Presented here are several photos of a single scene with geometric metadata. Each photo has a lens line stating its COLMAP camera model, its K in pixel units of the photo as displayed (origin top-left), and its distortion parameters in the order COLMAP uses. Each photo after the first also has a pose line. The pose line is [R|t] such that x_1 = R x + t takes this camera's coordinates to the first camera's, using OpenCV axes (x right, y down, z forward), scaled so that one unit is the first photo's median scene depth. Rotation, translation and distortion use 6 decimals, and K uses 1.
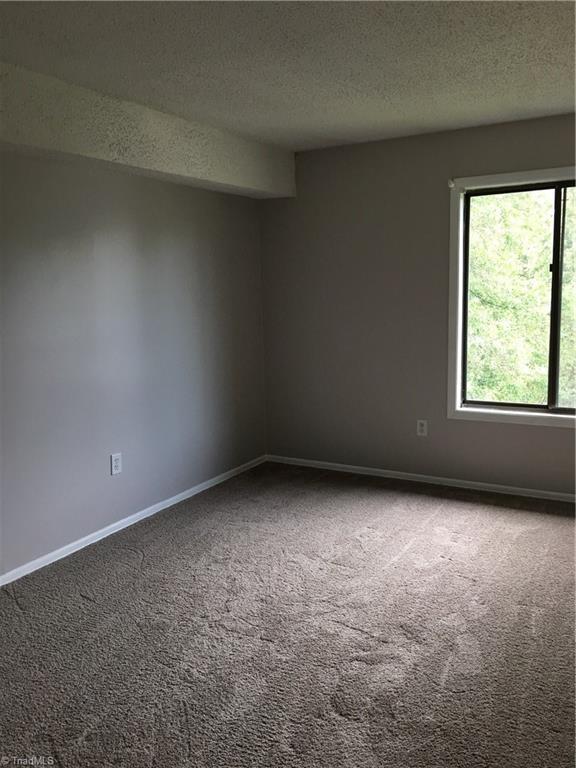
lens RADIAL K [[674.1, 0, 290.7], [0, 674.1, 380.7], [0, 0, 1]] dist [0.084248, -0.009192]
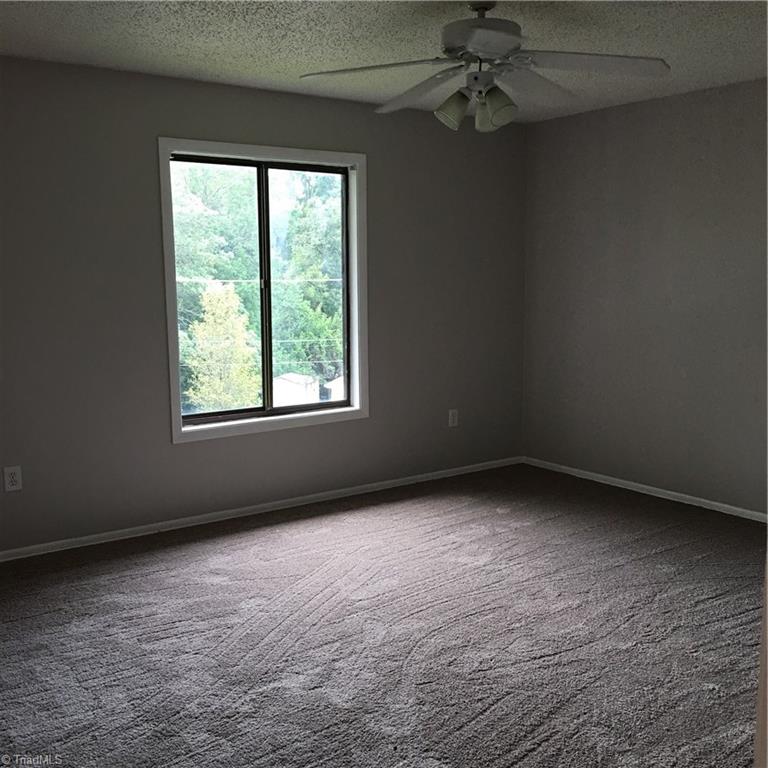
lens RADIAL K [[899.6, 0, 383.7], [0, 899.6, 386.4], [0, 0, 1]] dist [0.003667, 0.000000]
pose [[0.417594, -0.101758, 0.902918, -0.623316], [0.123334, 0.990861, 0.054628, -0.035157], [-0.900225, 0.088548, 0.426327, 0.350494]]
